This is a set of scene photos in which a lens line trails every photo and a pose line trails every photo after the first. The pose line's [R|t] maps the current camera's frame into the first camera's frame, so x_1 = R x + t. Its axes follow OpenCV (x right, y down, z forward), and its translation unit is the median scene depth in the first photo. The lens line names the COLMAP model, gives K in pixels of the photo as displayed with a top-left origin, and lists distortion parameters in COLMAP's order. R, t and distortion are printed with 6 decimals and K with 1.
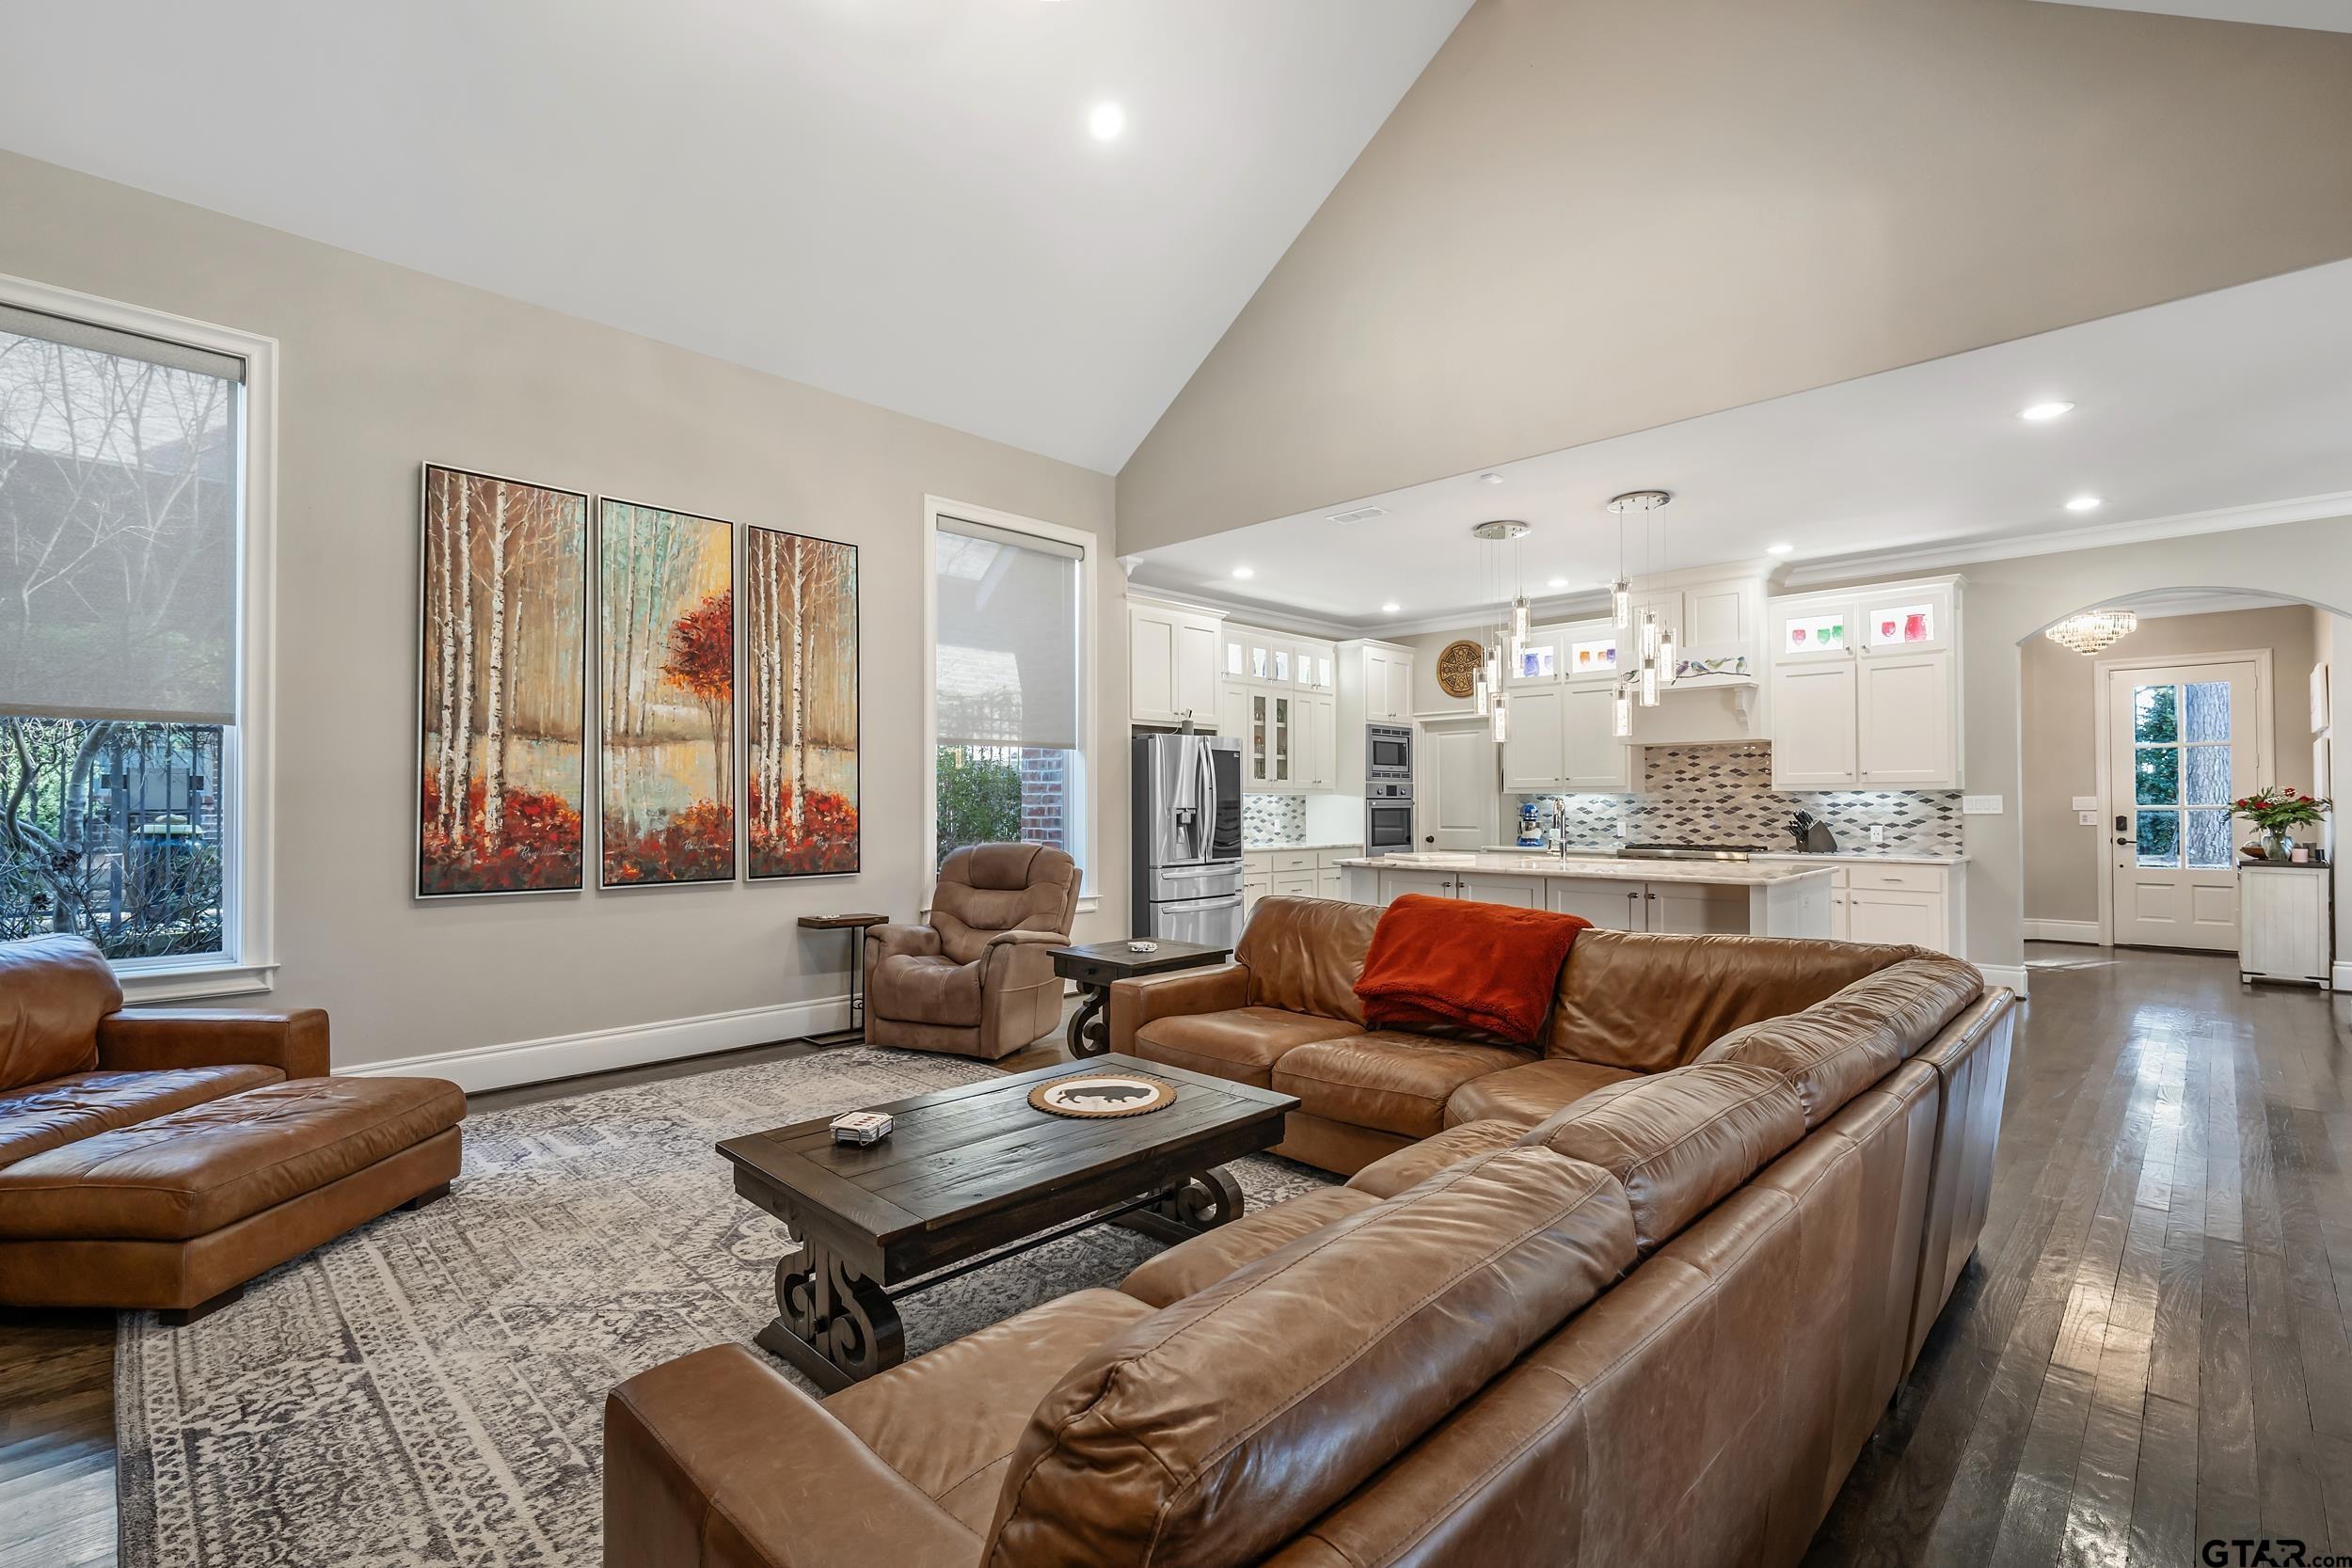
lens RADIAL K [[1057.2, 0, 1177.8], [0, 1057.2, 789.6], [0, 0, 1]] dist [0.000122, -0.000087]
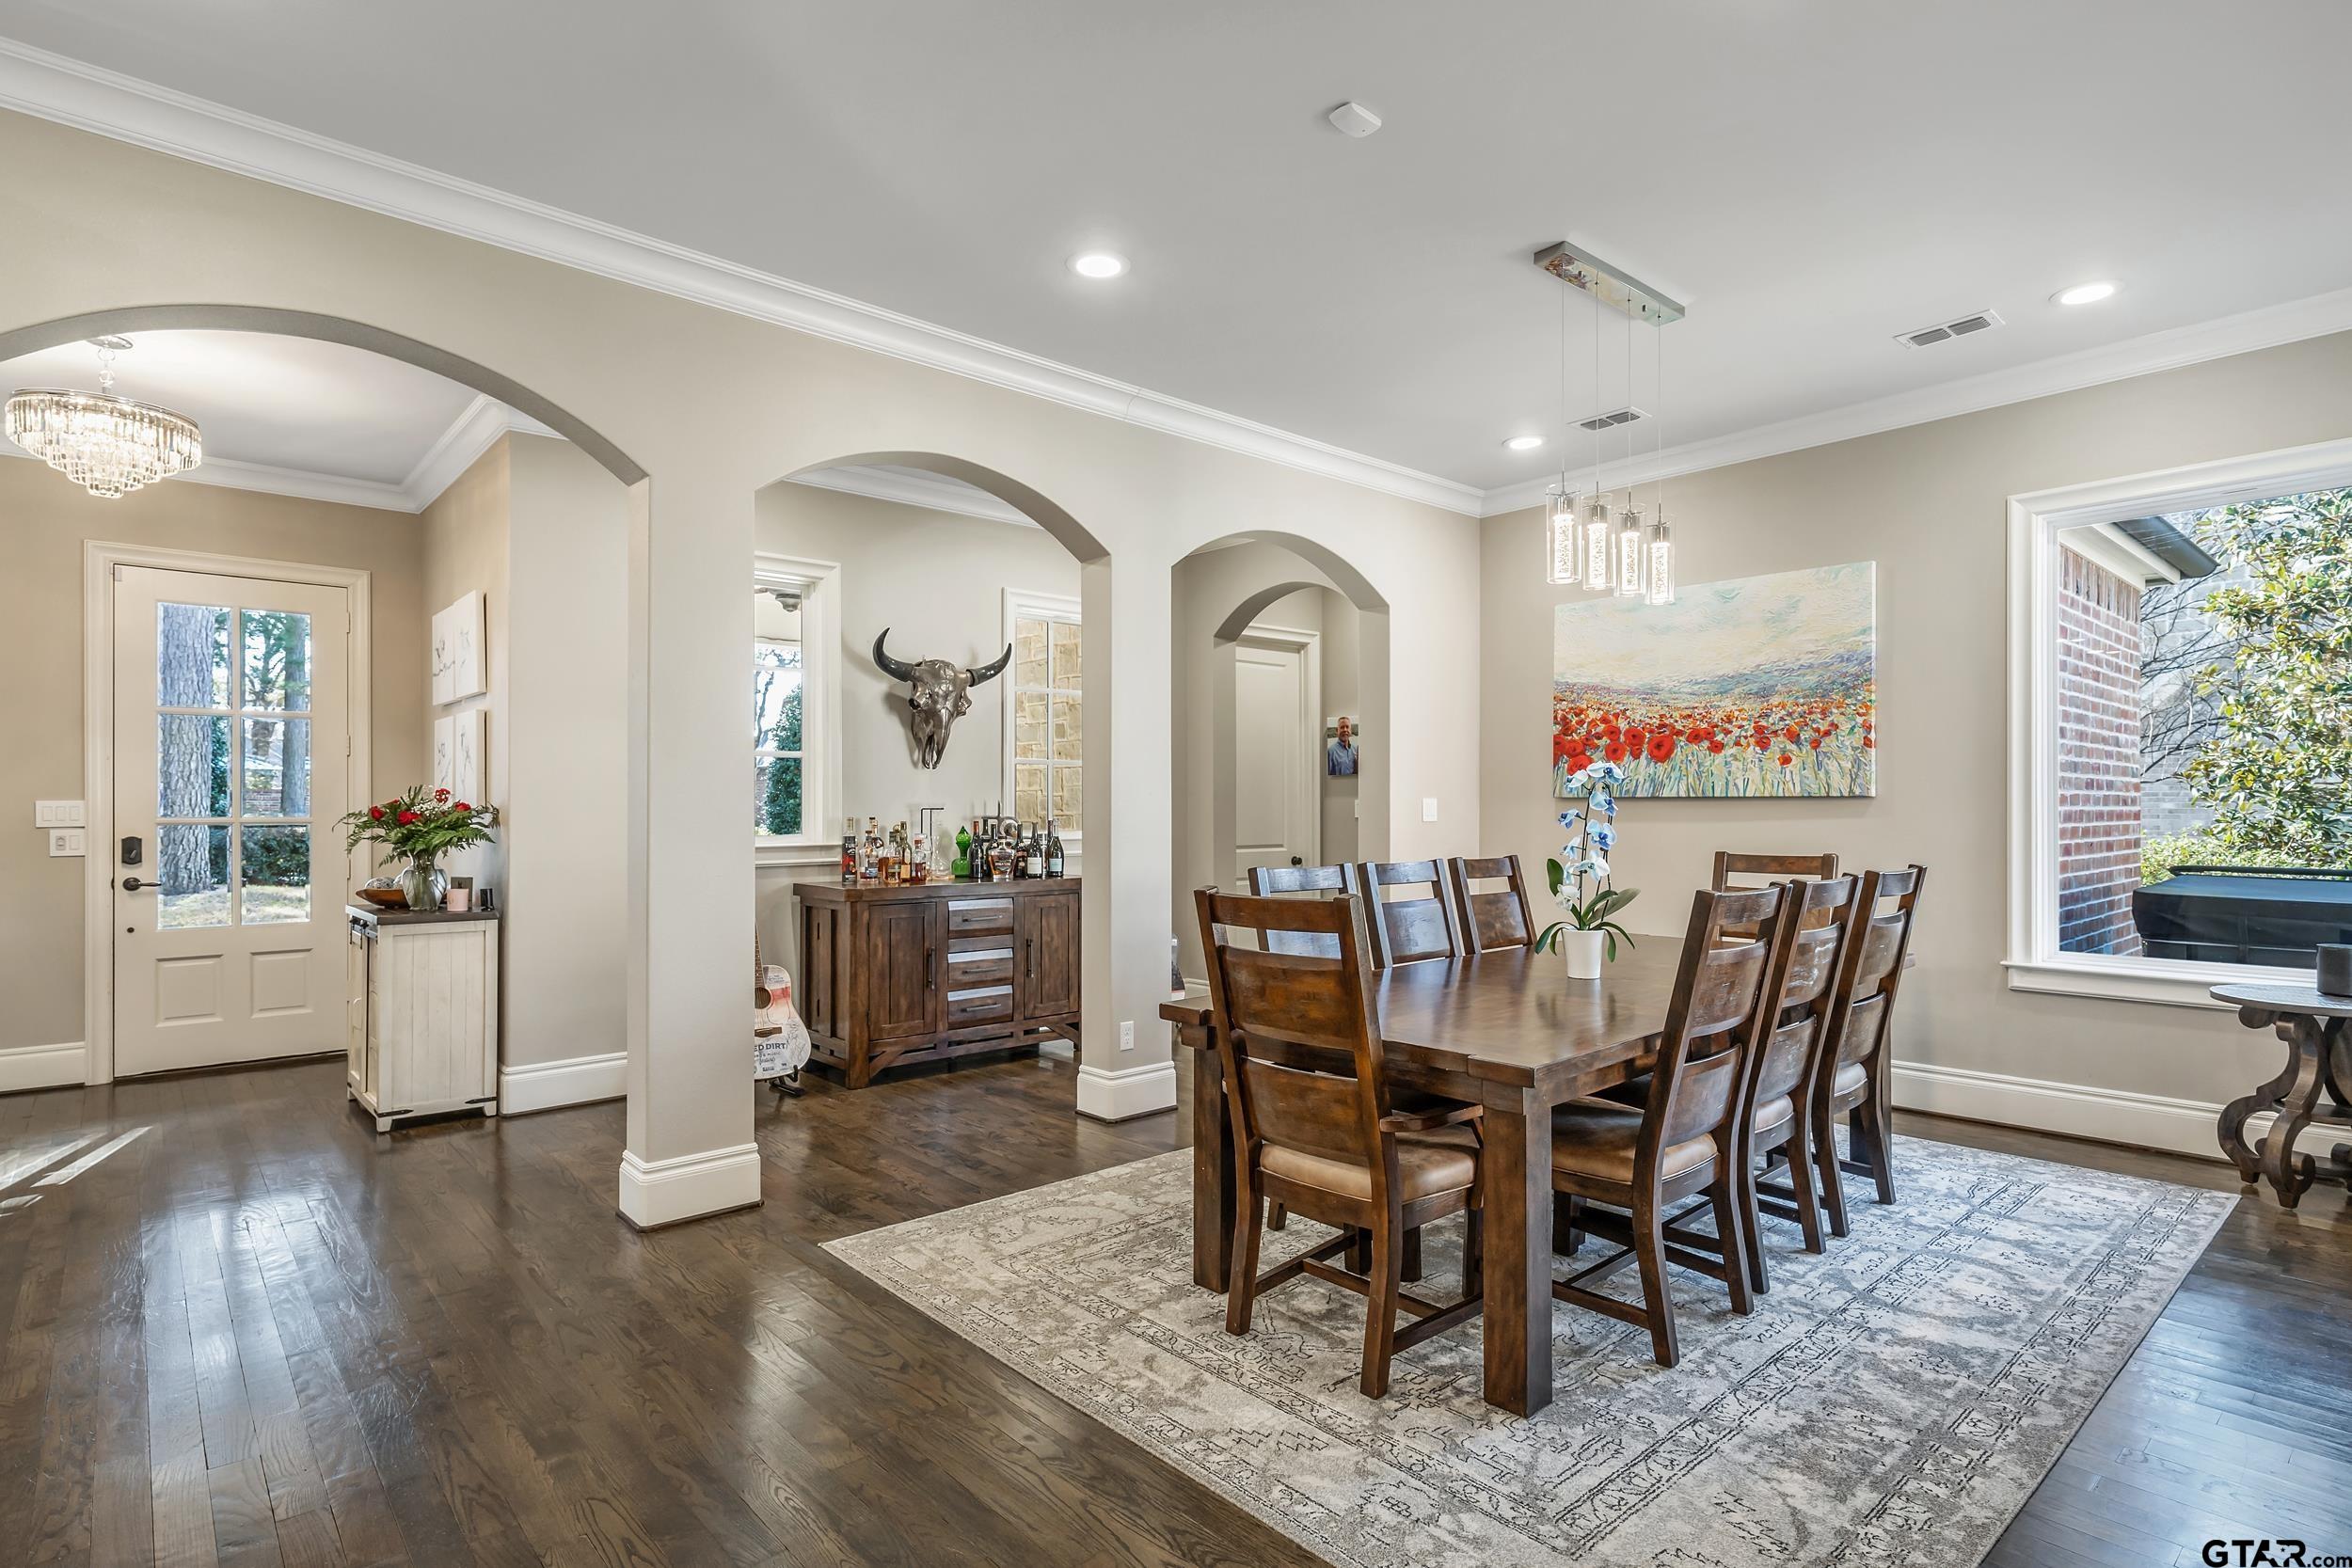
lens RADIAL K [[1189.8, 0, 1178.0], [0, 1189.8, 804.5], [0, 0, 1]] dist [0.003528, -0.000479]
pose [[0.066998, 0.005088, 0.997740, 0.440369], [-0.012492, 0.999913, -0.004260, 0.005792], [-0.997675, -0.012178, 0.067056, 0.585270]]
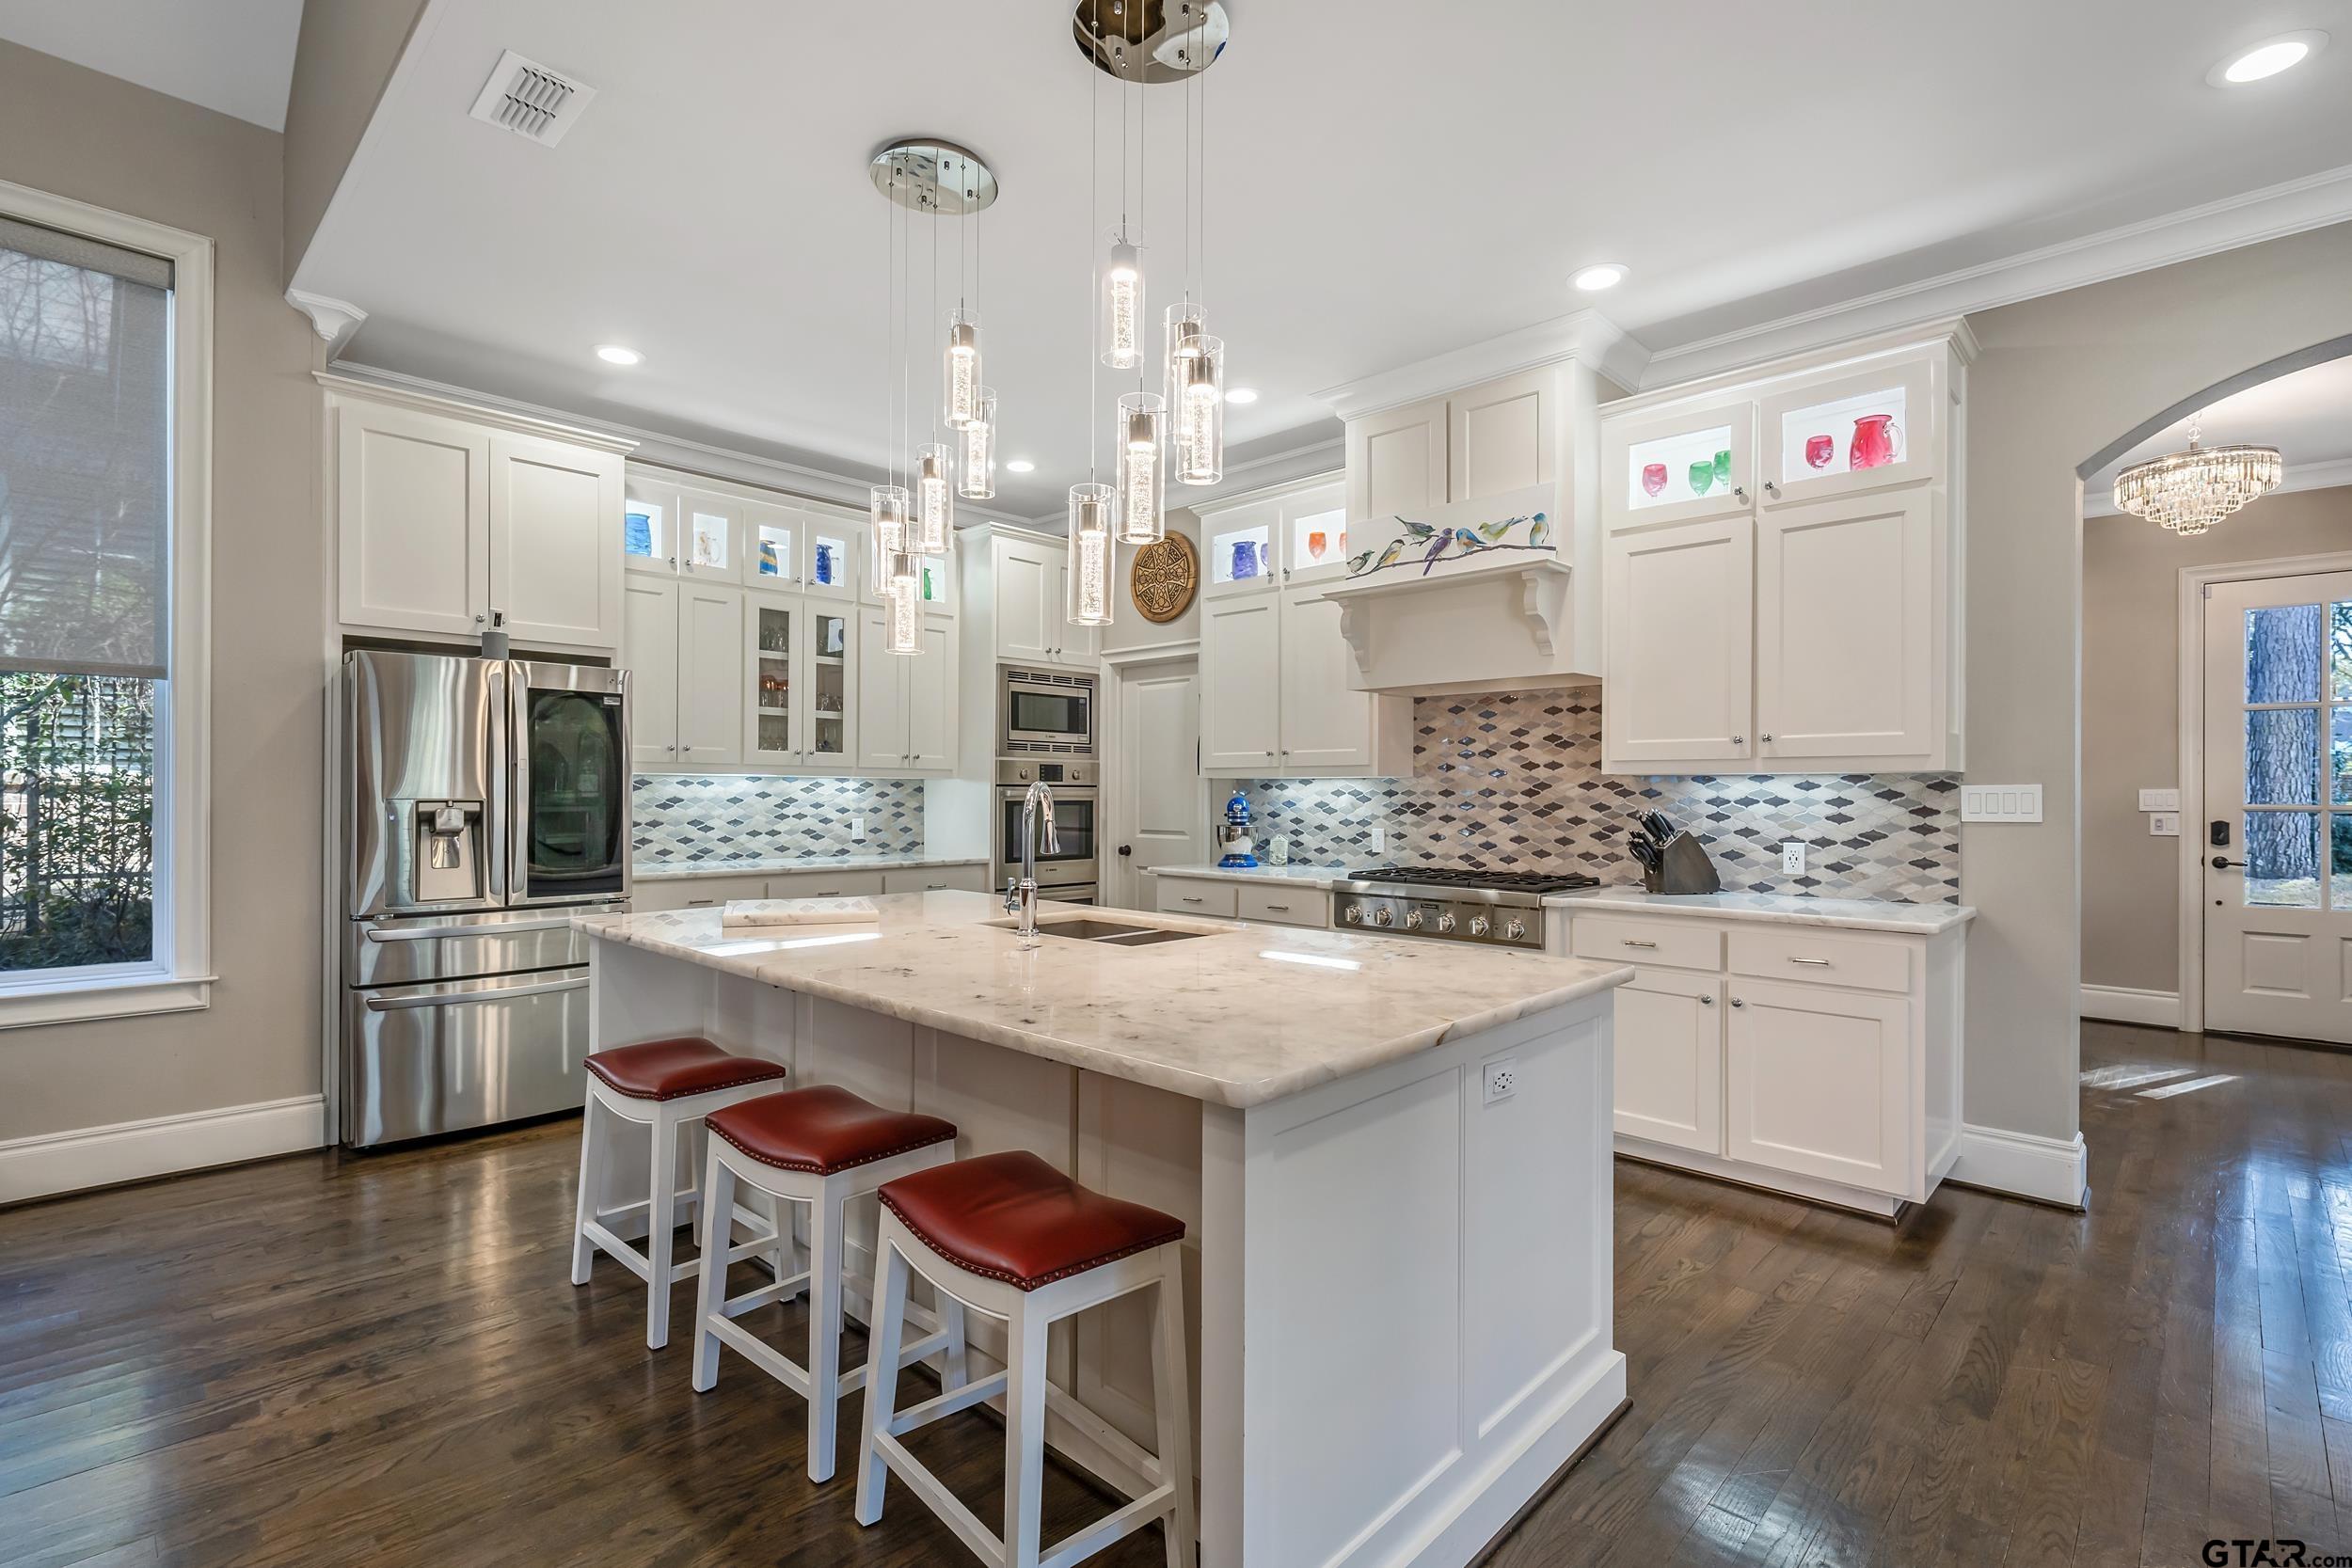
lens RADIAL K [[1082.0, 0, 1178.4], [0, 1082.0, 790.4], [0, 0, 1]] dist [0.000586, 0.000110]
pose [[0.999937, 0.006483, 0.009212, 0.387536], [-0.006594, 0.999906, 0.012011, 0.004740], [-0.009133, -0.012071, 0.999885, 0.518121]]
